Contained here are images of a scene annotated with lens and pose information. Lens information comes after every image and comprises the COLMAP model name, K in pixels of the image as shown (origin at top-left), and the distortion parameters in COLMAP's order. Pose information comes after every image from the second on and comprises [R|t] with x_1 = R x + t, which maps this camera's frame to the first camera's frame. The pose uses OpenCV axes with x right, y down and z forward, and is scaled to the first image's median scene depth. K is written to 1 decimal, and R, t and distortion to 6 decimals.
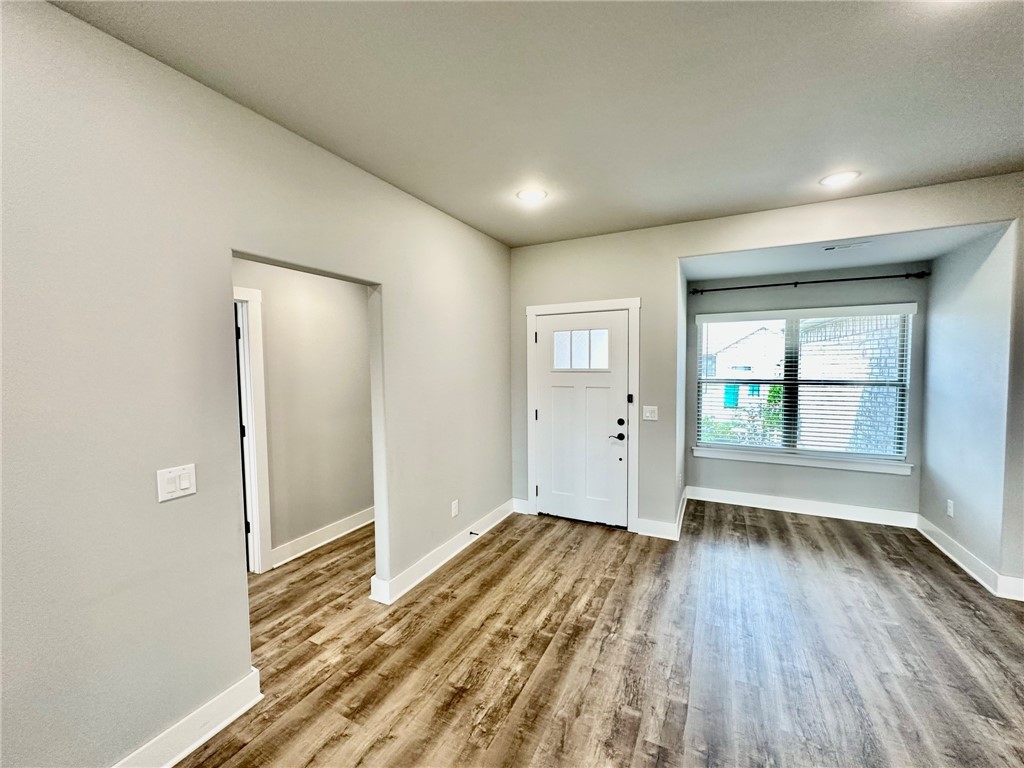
lens RADIAL K [[406.6, 0, 512.6], [0, 406.6, 383.9], [0, 0, 1]] dist [-0.003735, 0.001147]
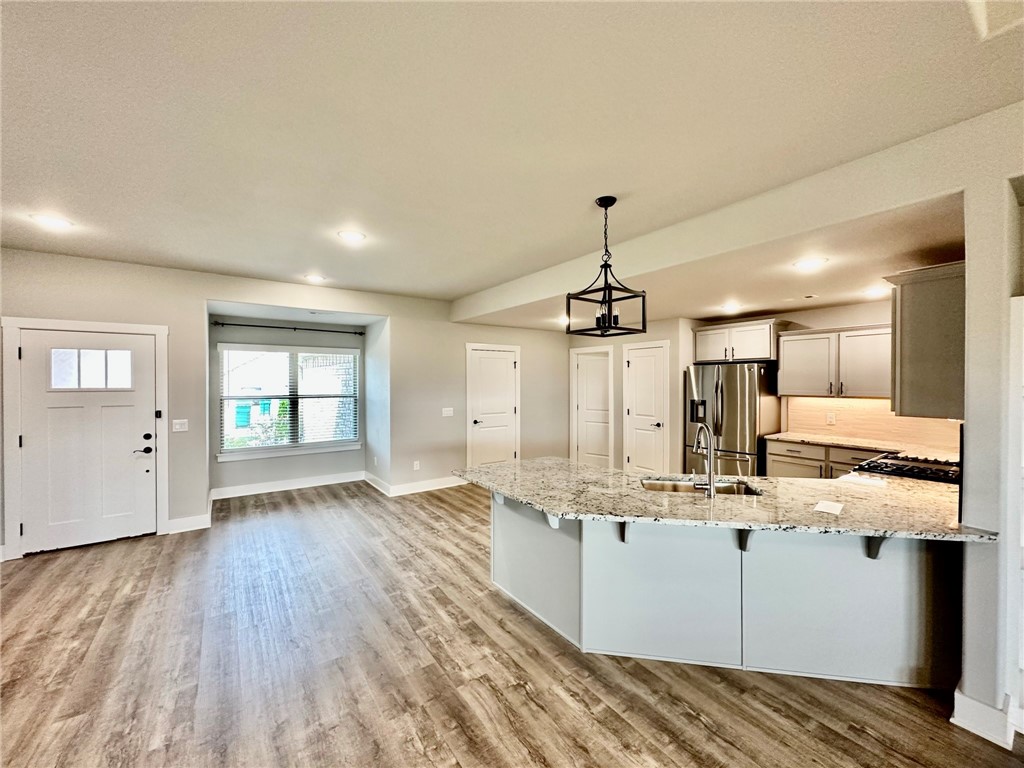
lens RADIAL K [[406.6, 0, 511.7], [0, 406.6, 382.9], [0, 0, 1]] dist [-0.003735, 0.001147]
pose [[0.467212, 0.004302, 0.884135, -0.256485], [0.043017, 0.998693, -0.027591, 0.023271], [-0.883098, 0.050924, 0.466417, -0.405621]]
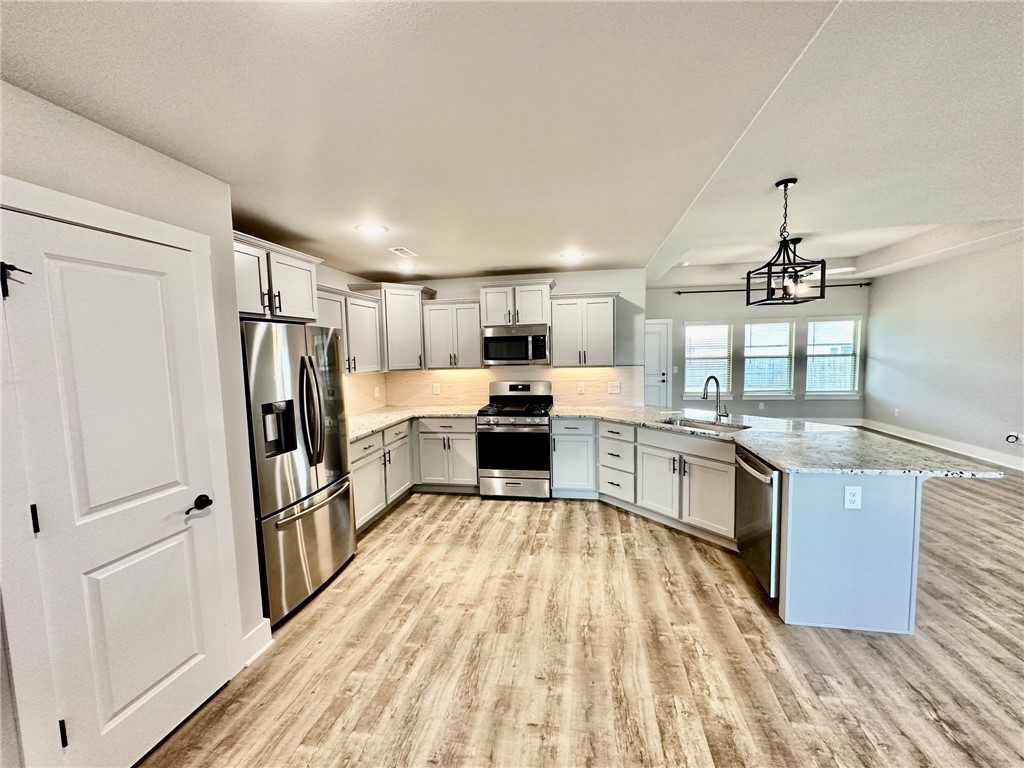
lens RADIAL K [[406.6, 0, 513.0], [0, 406.6, 384.2], [0, 0, 1]] dist [-0.003735, 0.001147]
pose [[-0.958059, 0.057936, -0.280654, 1.252685], [0.019456, 0.990241, 0.138003, -0.039457], [0.285910, 0.126755, -0.949836, 0.440147]]
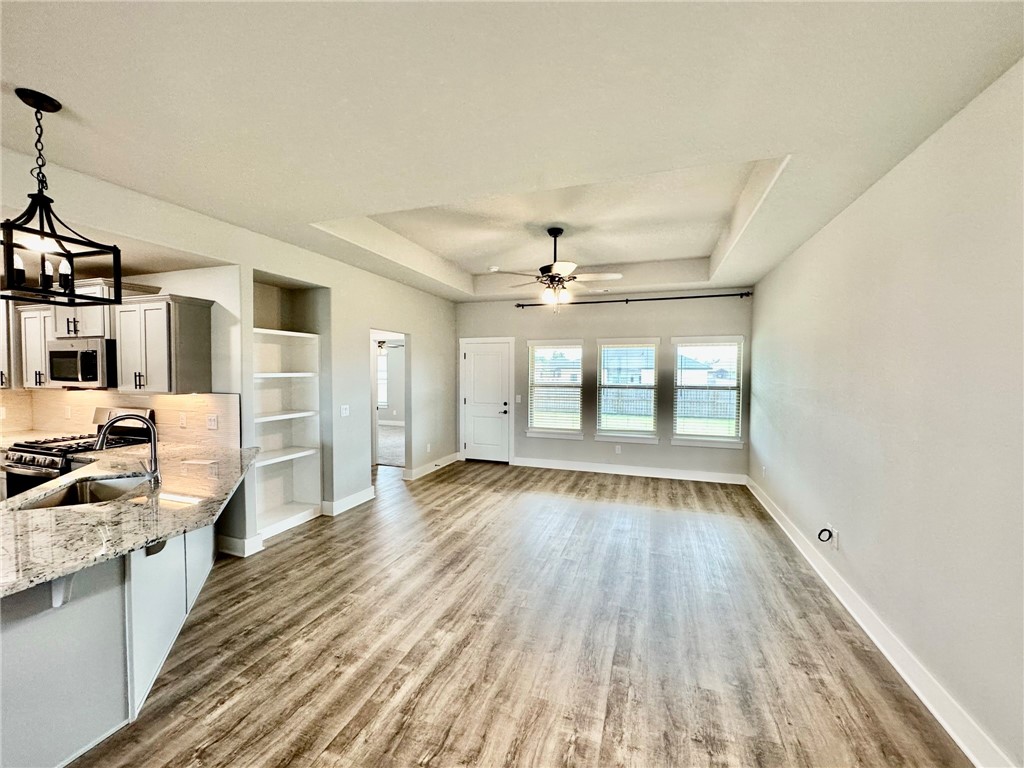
lens RADIAL K [[406.6, 0, 509.9], [0, 406.6, 389.9], [0, 0, 1]] dist [-0.003735, 0.001147]
pose [[-0.991252, 0.013666, -0.131276, -0.023674], [-0.000048, 0.994587, 0.103903, -0.020893], [0.131986, 0.103000, -0.985886, 0.350584]]
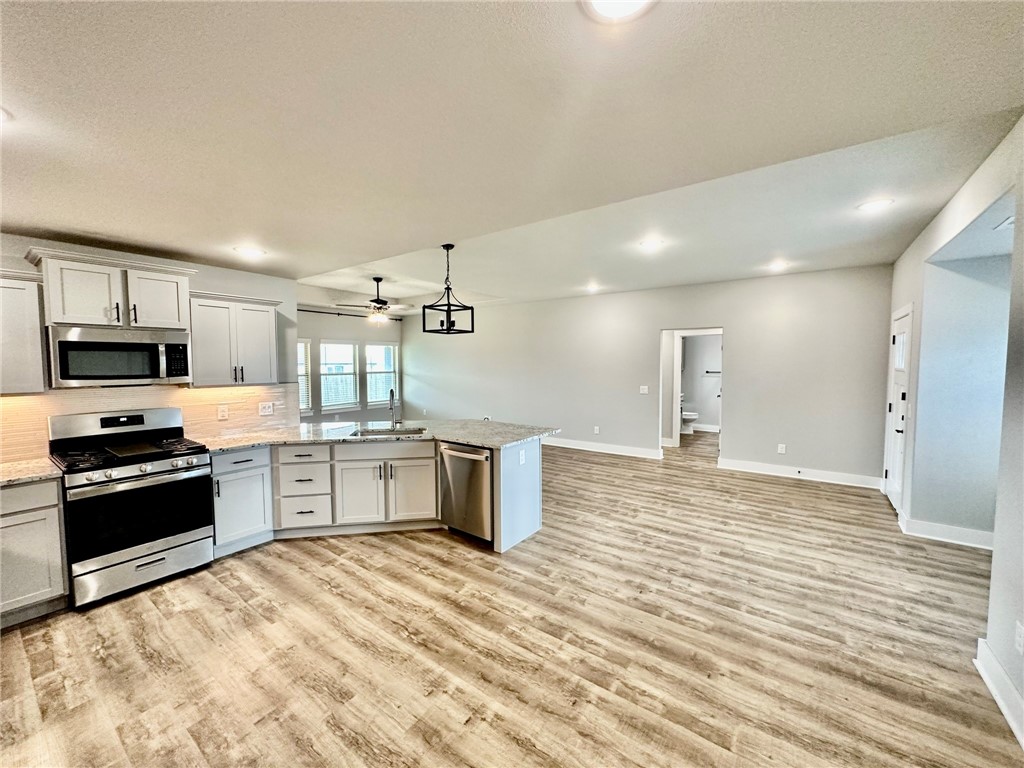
lens RADIAL K [[406.6, 0, 512.0], [0, 406.6, 381.1], [0, 0, 1]] dist [-0.003735, 0.001147]
pose [[-0.160793, 0.059122, -0.985216, 1.584521], [-0.047817, 0.996566, 0.067607, -0.028999], [0.985829, 0.057981, -0.157414, 0.146623]]
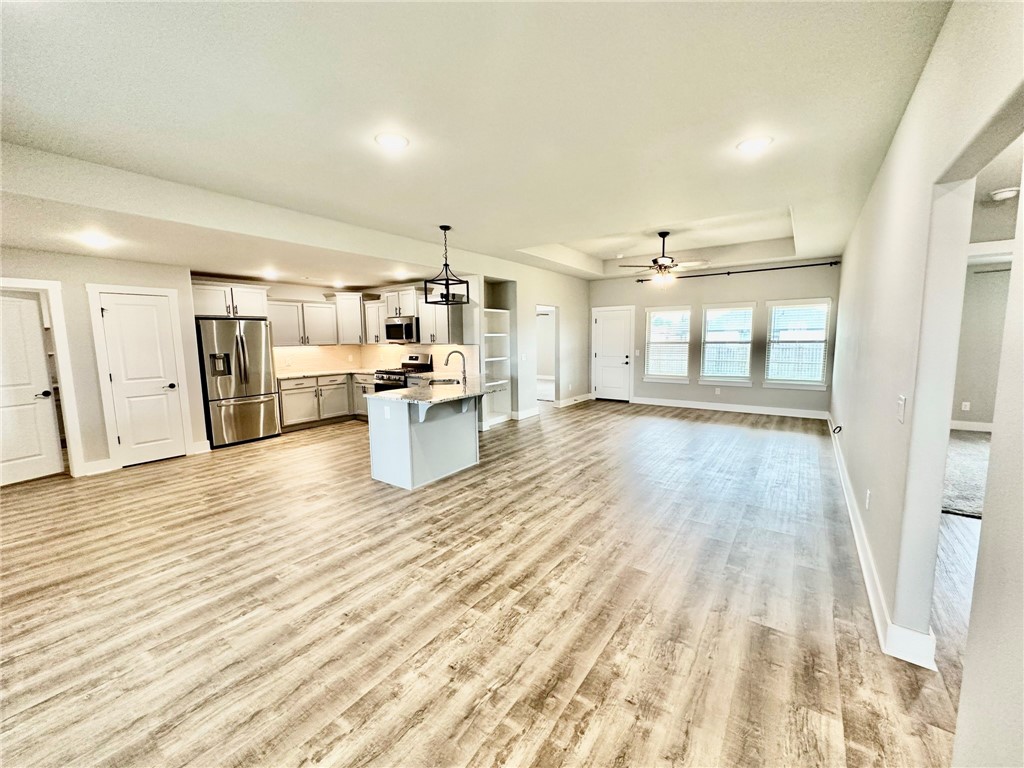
lens RADIAL K [[406.6, 0, 510.8], [0, 406.6, 381.5], [0, 0, 1]] dist [-0.003735, 0.001147]
pose [[-0.987282, 0.007725, 0.158793, 0.062627], [0.033382, 0.986625, 0.159549, -0.032944], [-0.155437, 0.162820, -0.974335, 1.081905]]
